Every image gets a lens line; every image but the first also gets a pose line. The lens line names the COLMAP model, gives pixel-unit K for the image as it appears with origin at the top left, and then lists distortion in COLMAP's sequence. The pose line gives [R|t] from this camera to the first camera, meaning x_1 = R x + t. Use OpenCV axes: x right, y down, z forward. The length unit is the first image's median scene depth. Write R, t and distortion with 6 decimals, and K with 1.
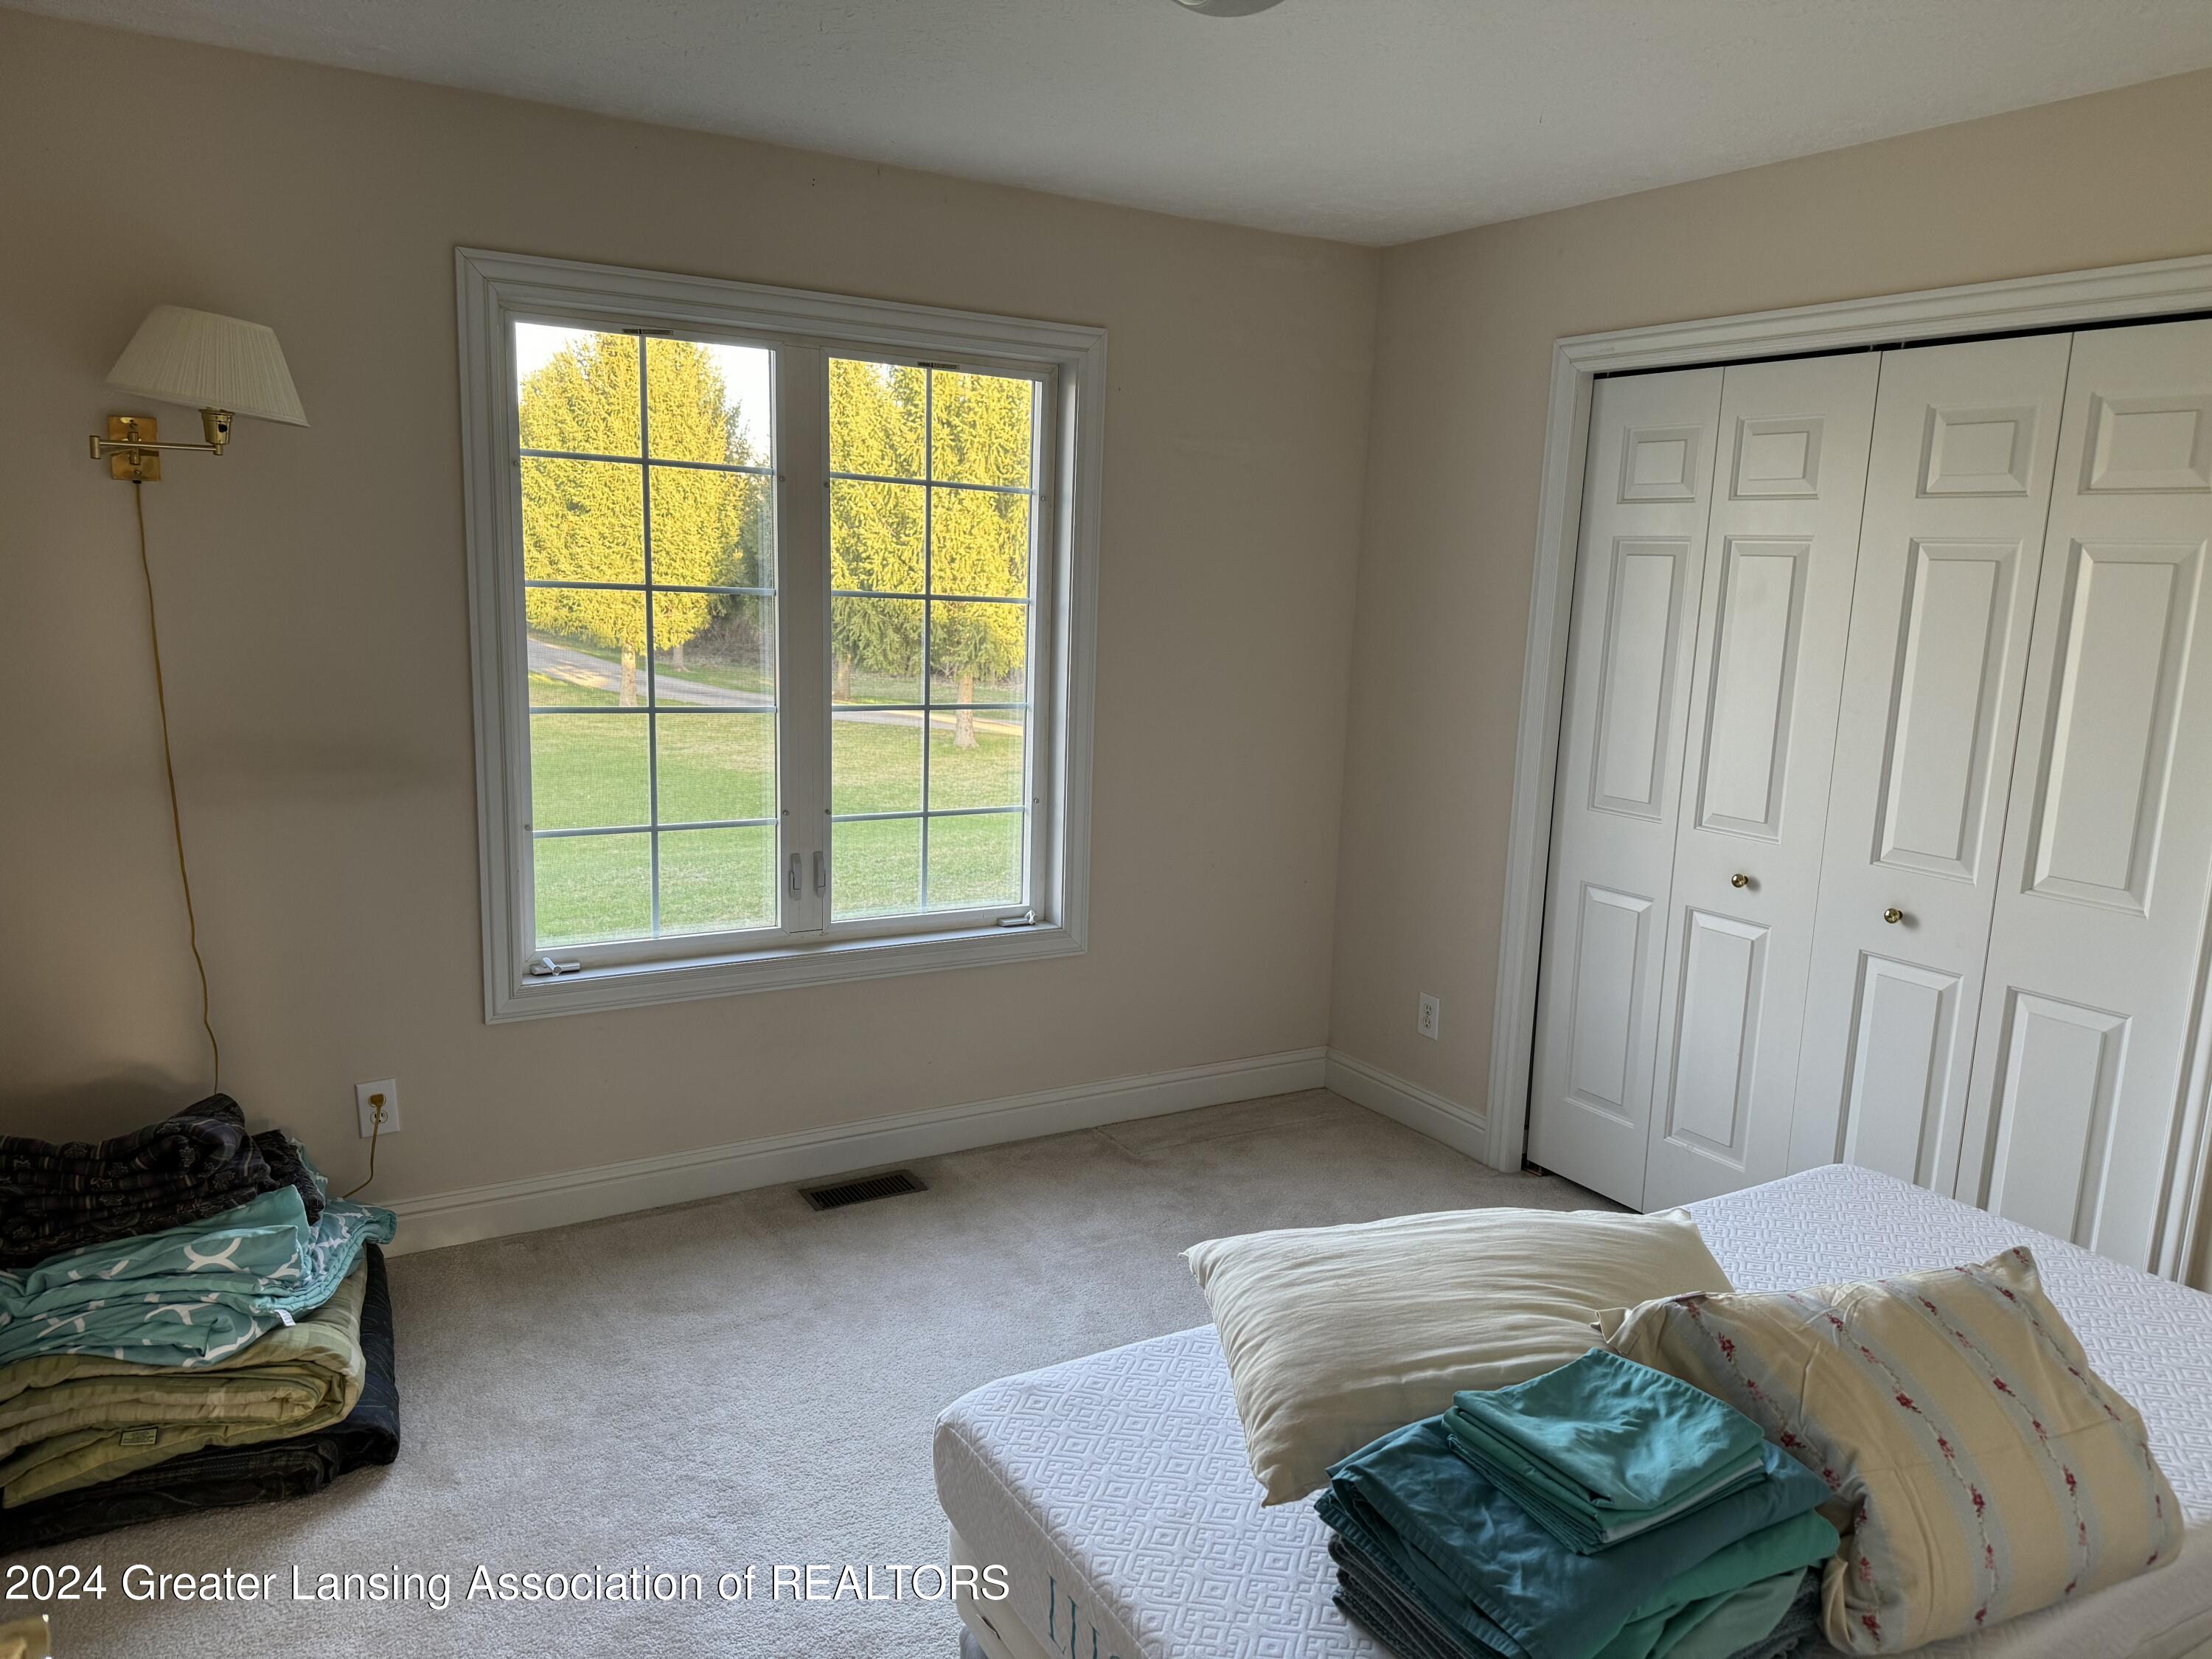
lens RADIAL K [[1548.1, 0, 1116.4], [0, 1548.1, 845.0], [0, 0, 1]] dist [0.048354, -0.003805]
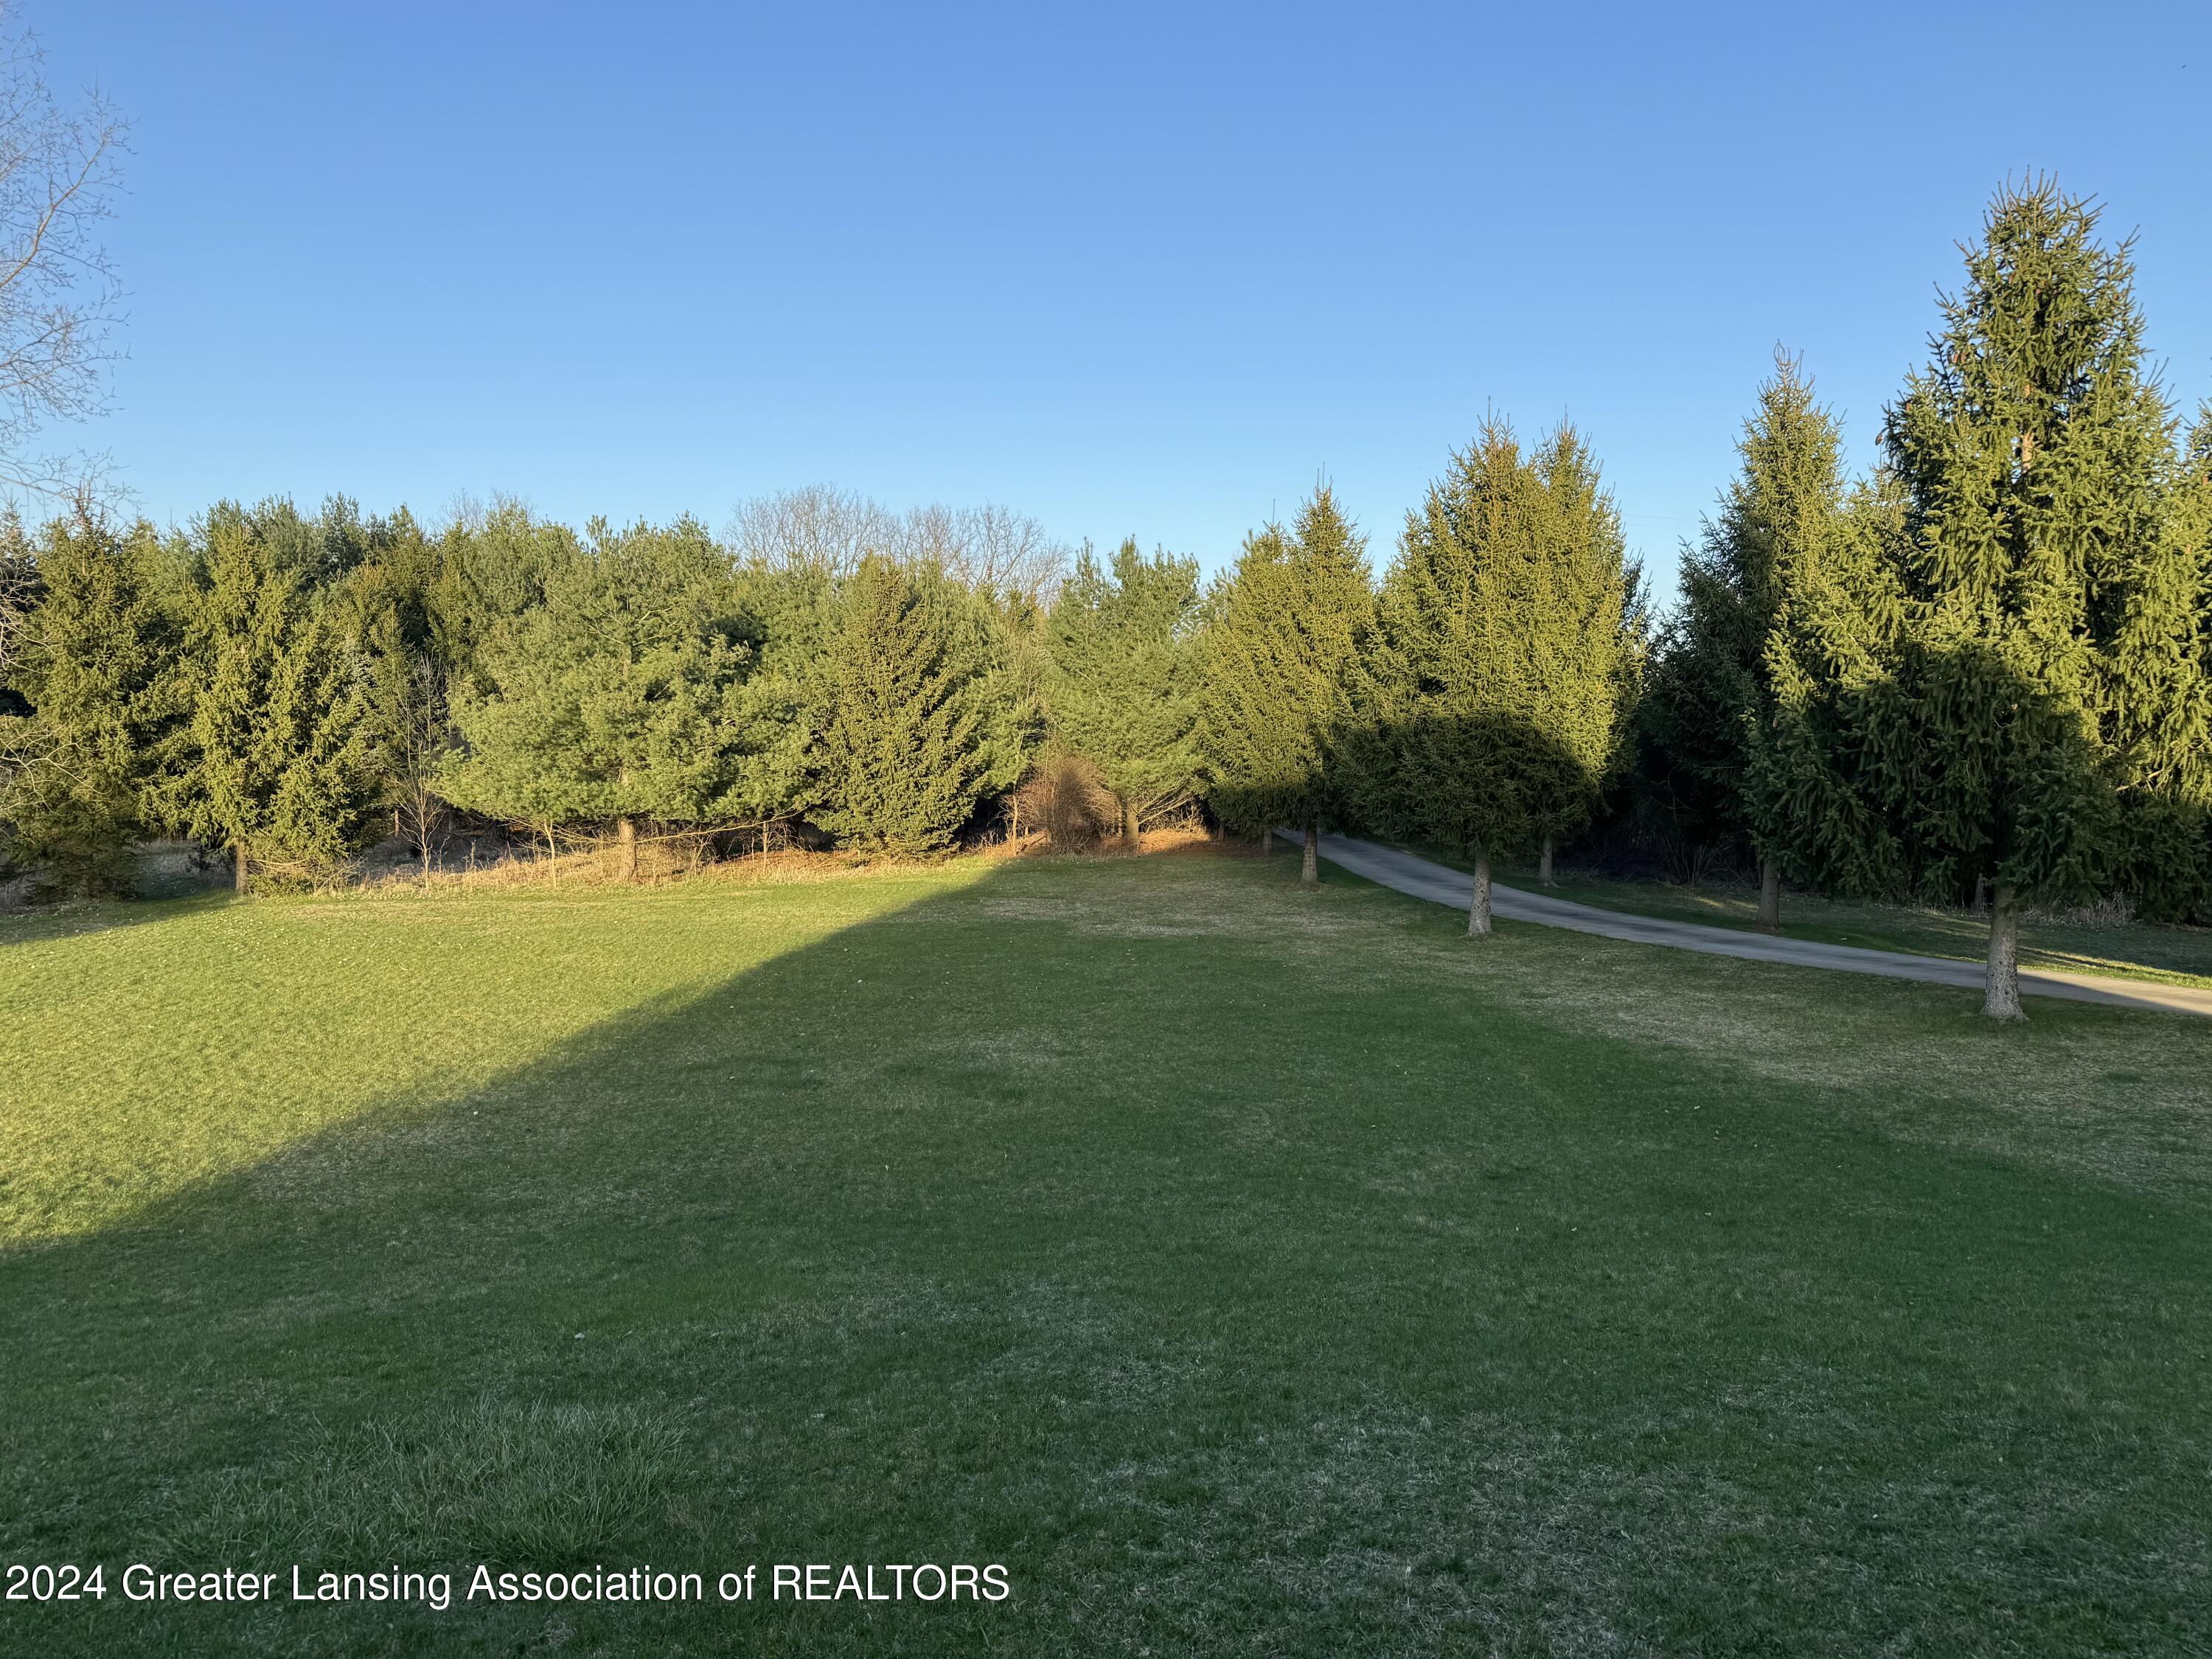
lens RADIAL K [[1548.1, 0, 1109.1], [0, 1548.1, 850.3], [0, 0, 1]] dist [0.048354, -0.003805]
pose [[0.852247, 0.007358, -0.523088, -0.070840], [-0.076506, 0.990904, -0.110711, -0.031550], [0.517515, 0.134372, 0.845057, 0.261357]]
